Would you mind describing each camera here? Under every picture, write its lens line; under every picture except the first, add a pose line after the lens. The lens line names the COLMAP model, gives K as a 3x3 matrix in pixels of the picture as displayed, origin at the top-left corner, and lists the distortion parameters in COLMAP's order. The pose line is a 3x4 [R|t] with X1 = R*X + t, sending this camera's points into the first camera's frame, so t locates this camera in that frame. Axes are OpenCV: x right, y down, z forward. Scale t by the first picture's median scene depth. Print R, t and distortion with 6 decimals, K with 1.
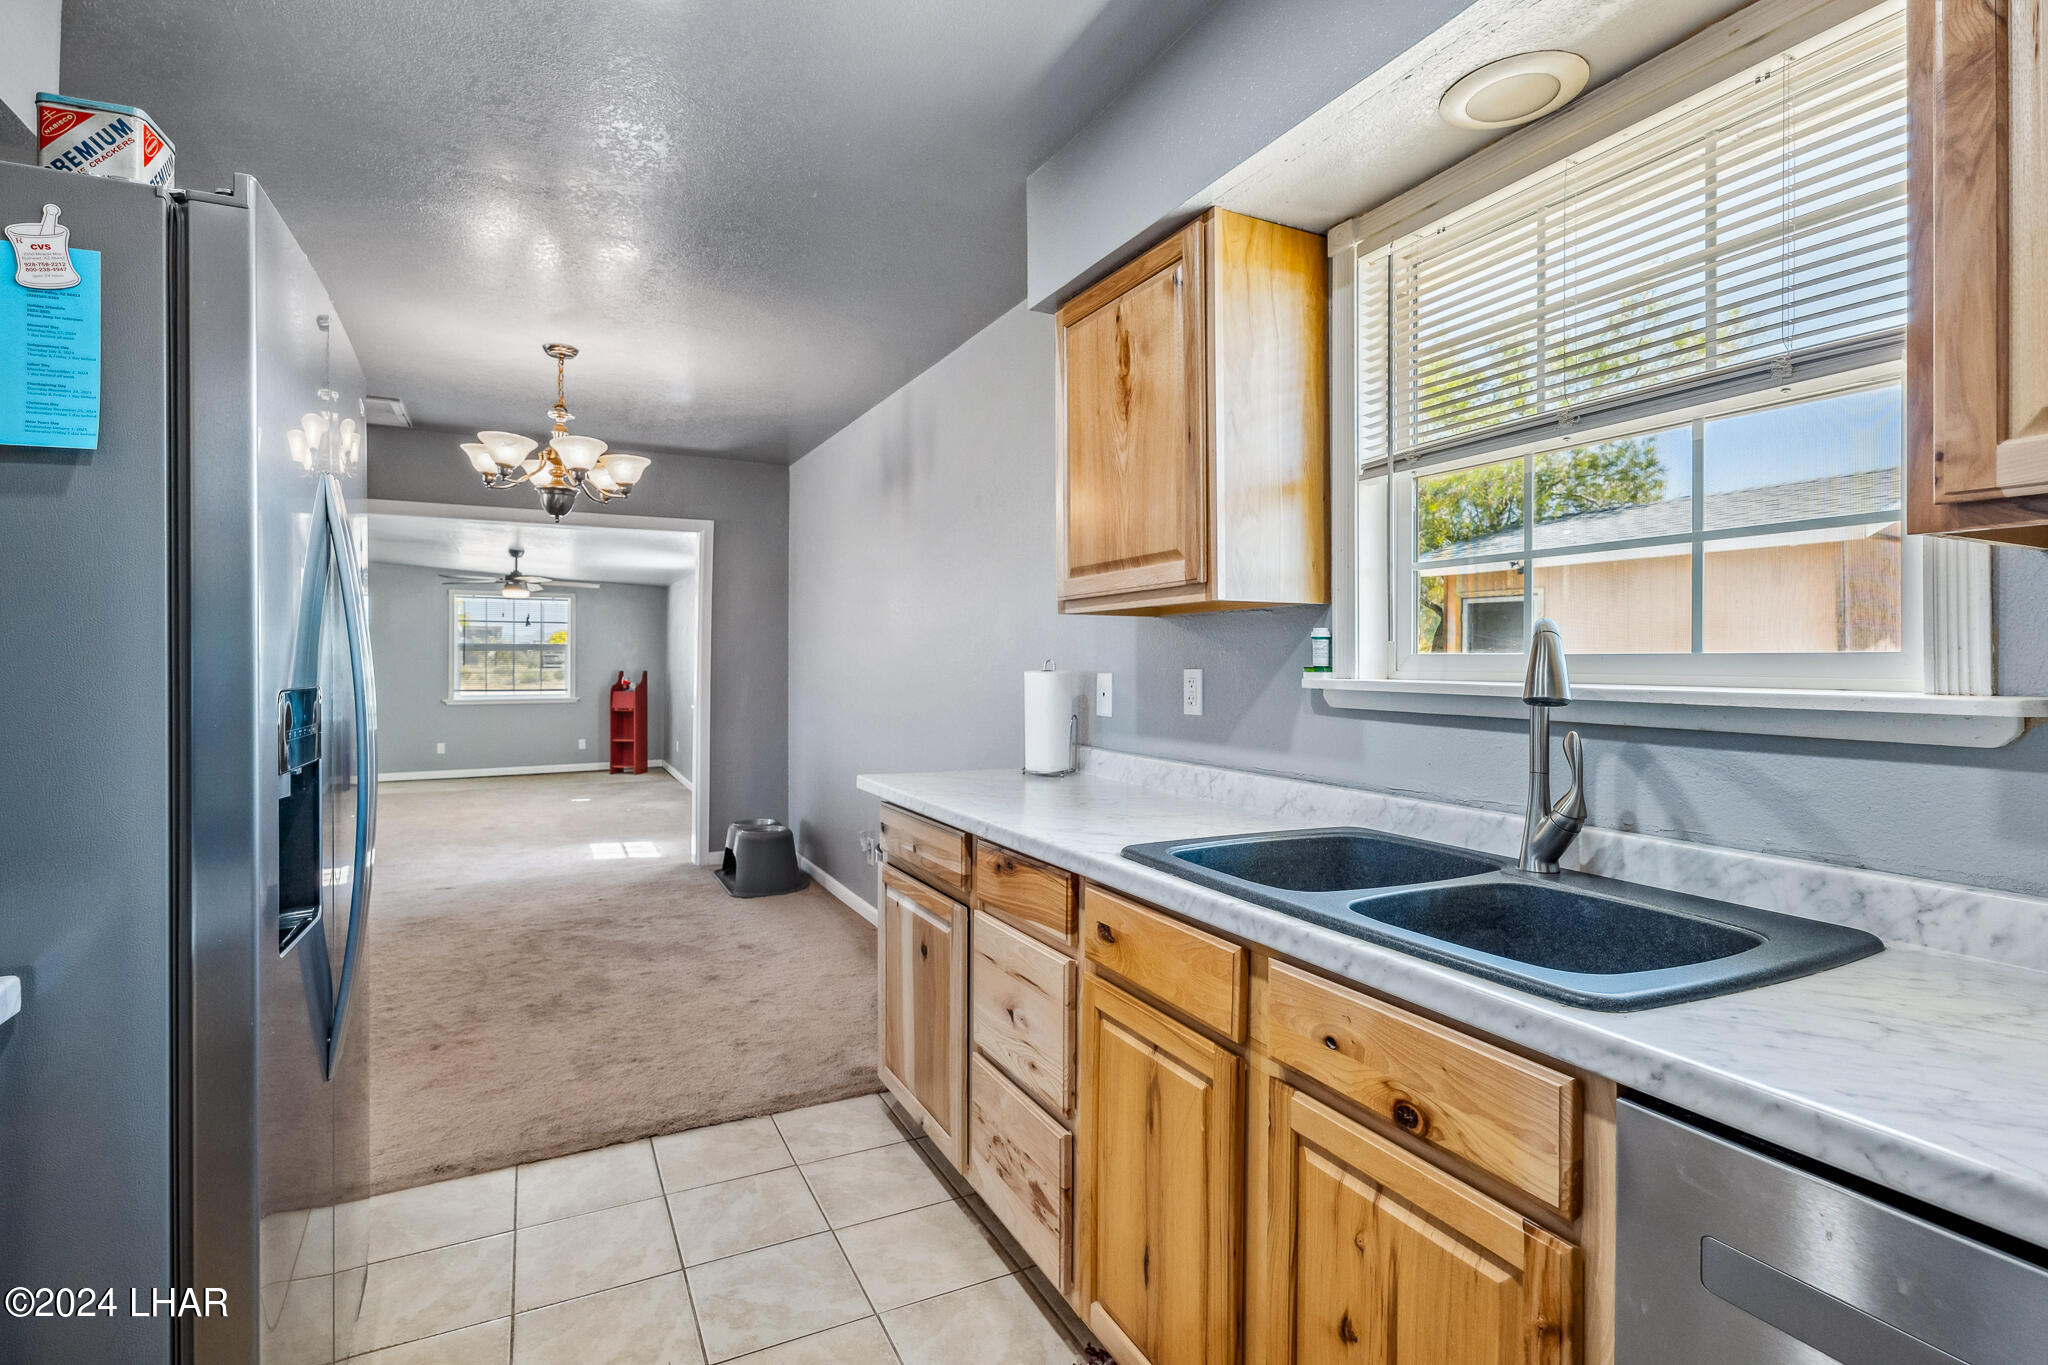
lens RADIAL K [[1007.4, 0, 1043.4], [0, 1007.4, 664.3], [0, 0, 1]] dist [-0.005507, -0.000996]
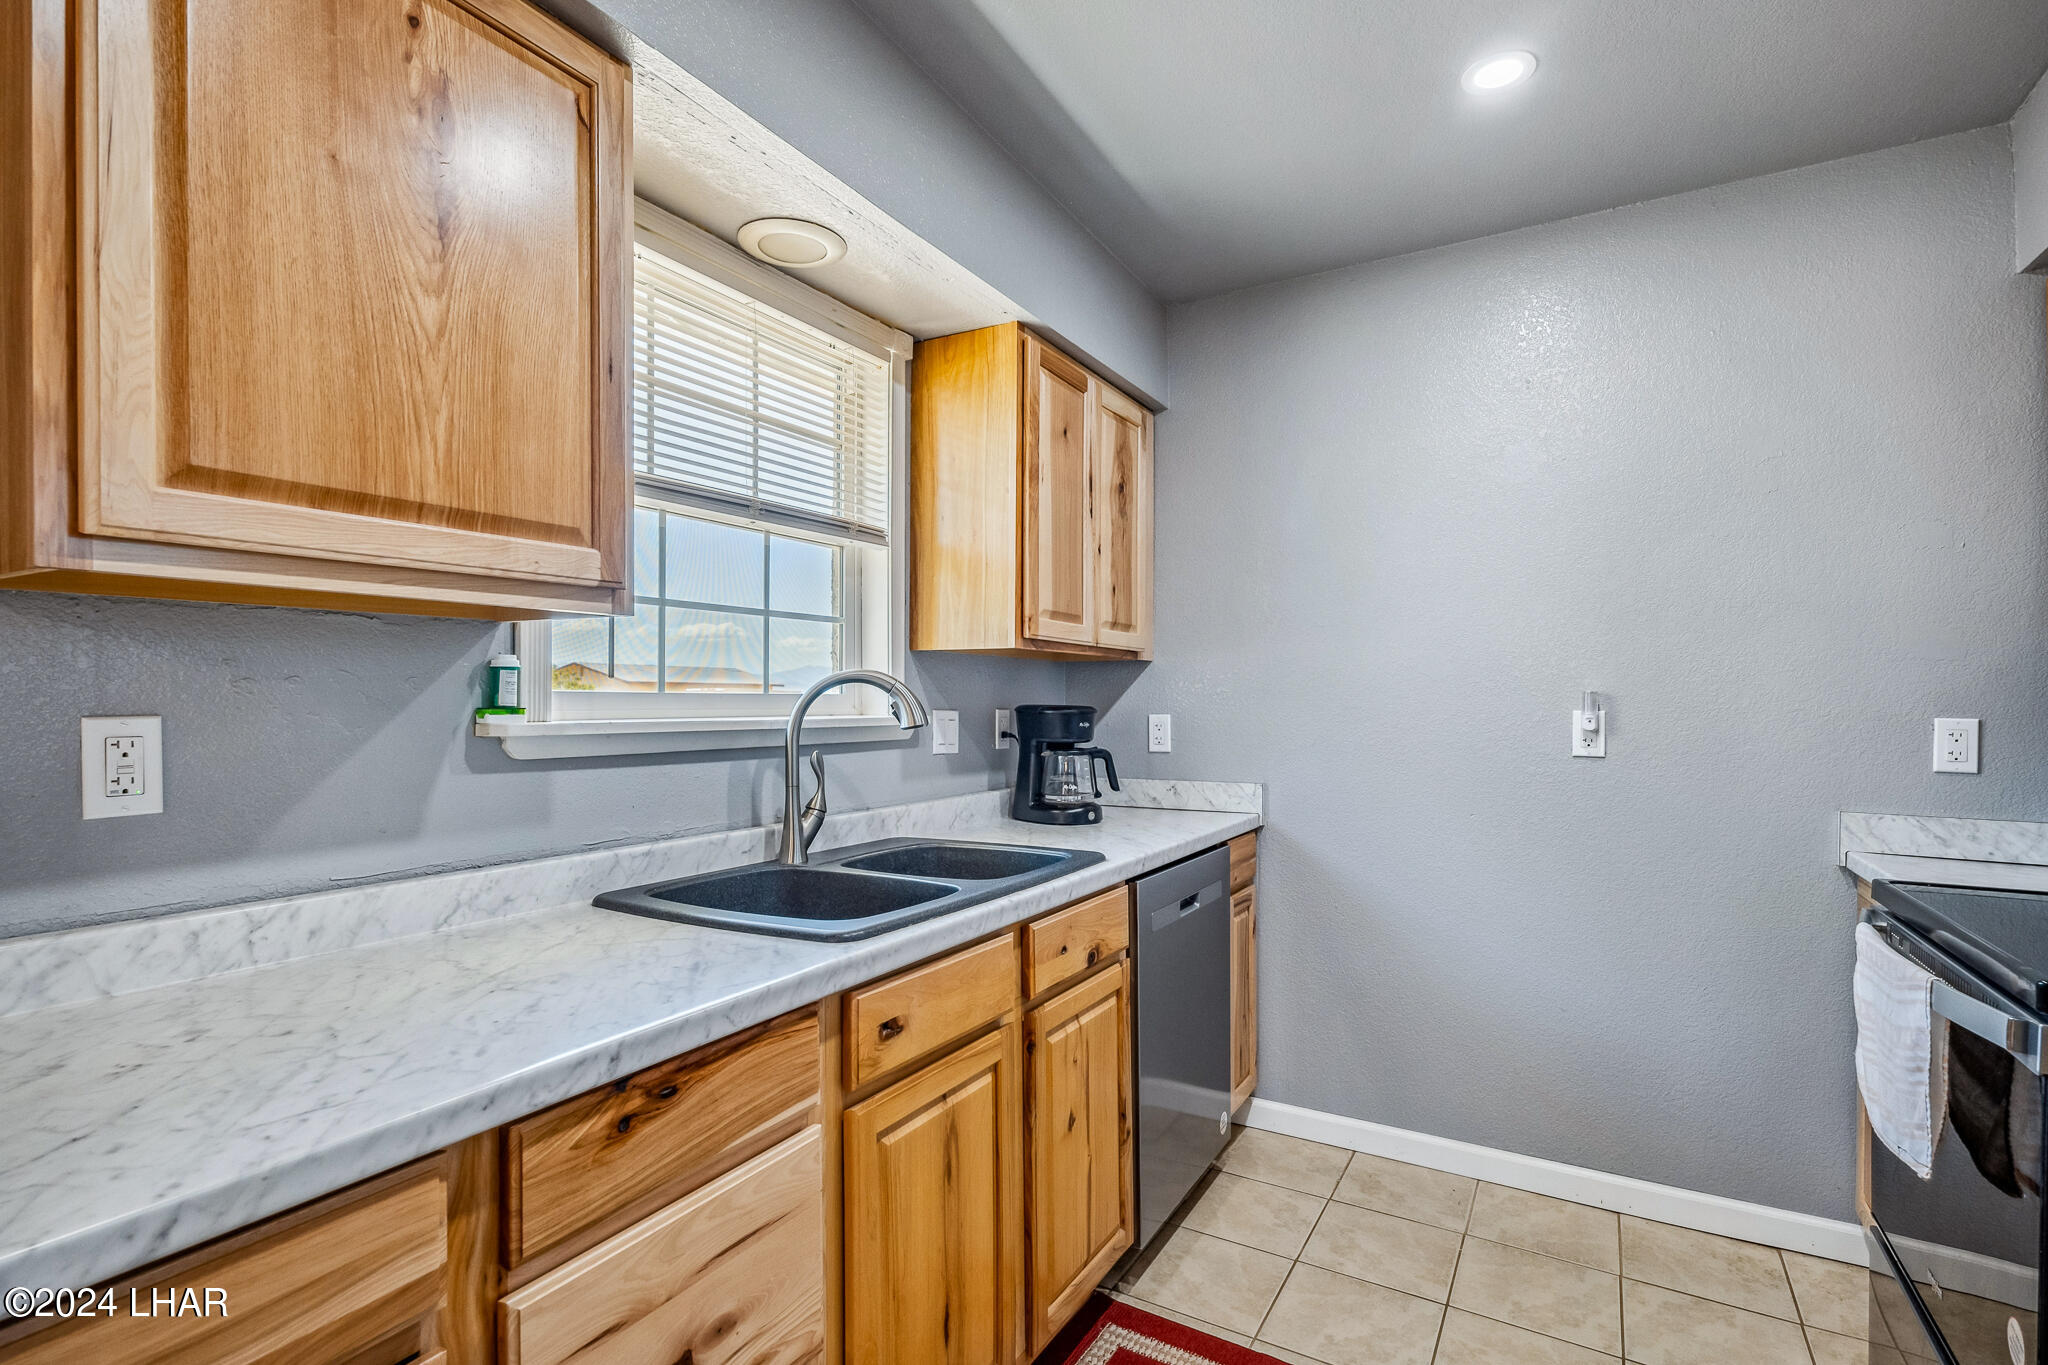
lens RADIAL K [[1007.4, 0, 1043.4], [0, 1007.4, 664.3], [0, 0, 1]] dist [-0.005507, -0.000996]
pose [[-0.557459, 0.025974, 0.829798, -0.626411], [-0.001747, 0.999472, -0.032460, -0.005886], [-0.830203, -0.019545, -0.557119, 1.207993]]
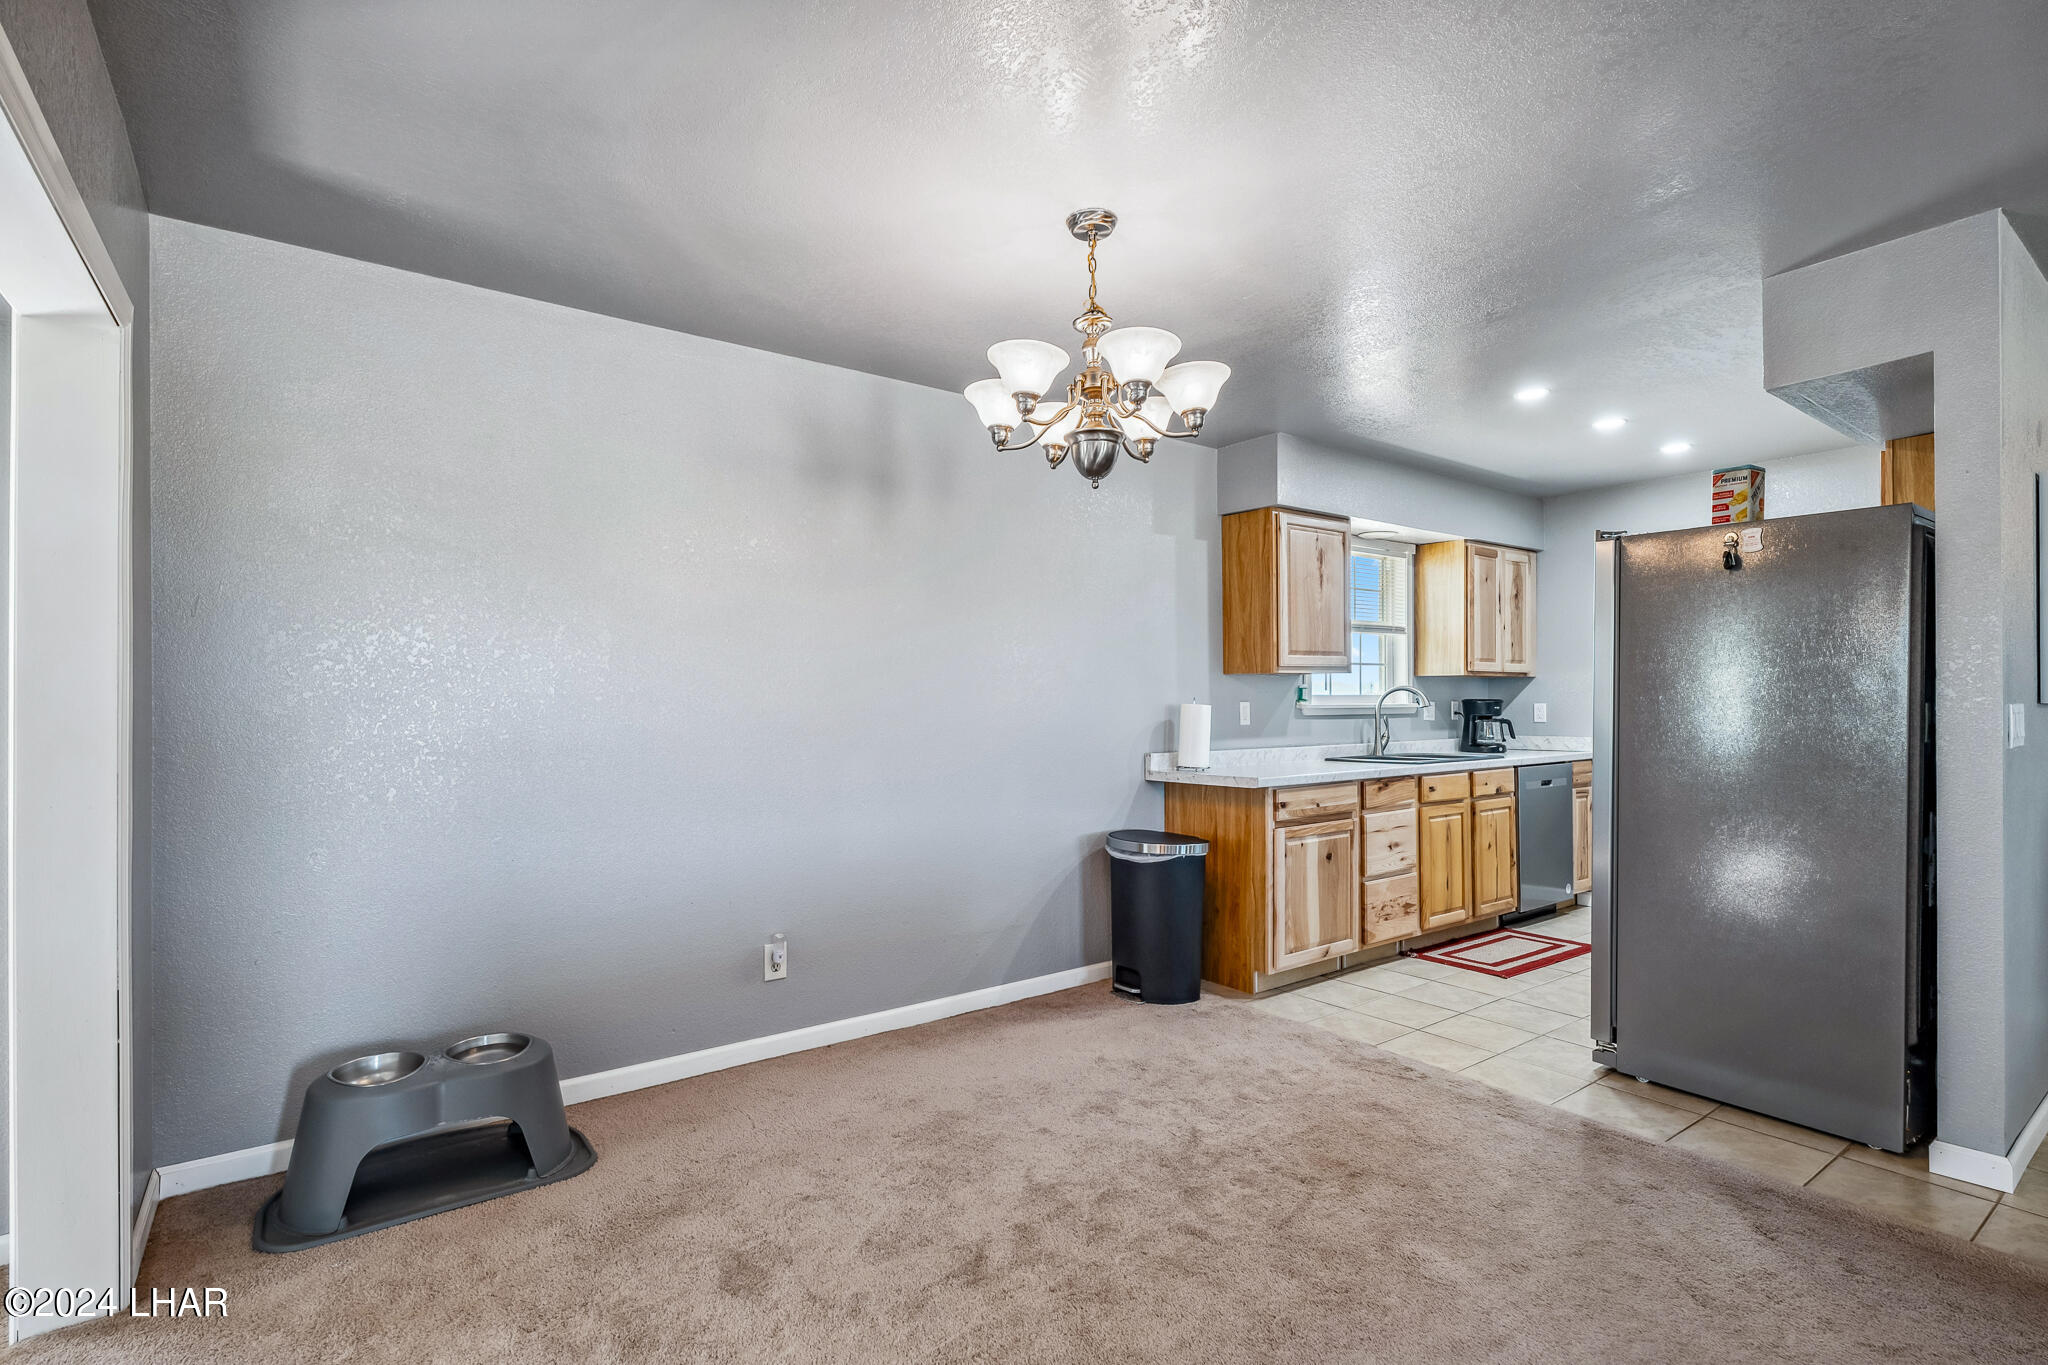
lens RADIAL K [[959.6, 0, 1024.7], [0, 959.6, 706.8], [0, 0, 1]] dist [-0.000918, -0.000379]
pose [[-0.158520, -0.007122, 0.987330, -2.225566], [0.007127, 0.999940, 0.008357, -0.005086], [-0.987330, 0.008361, -0.158460, 2.314328]]
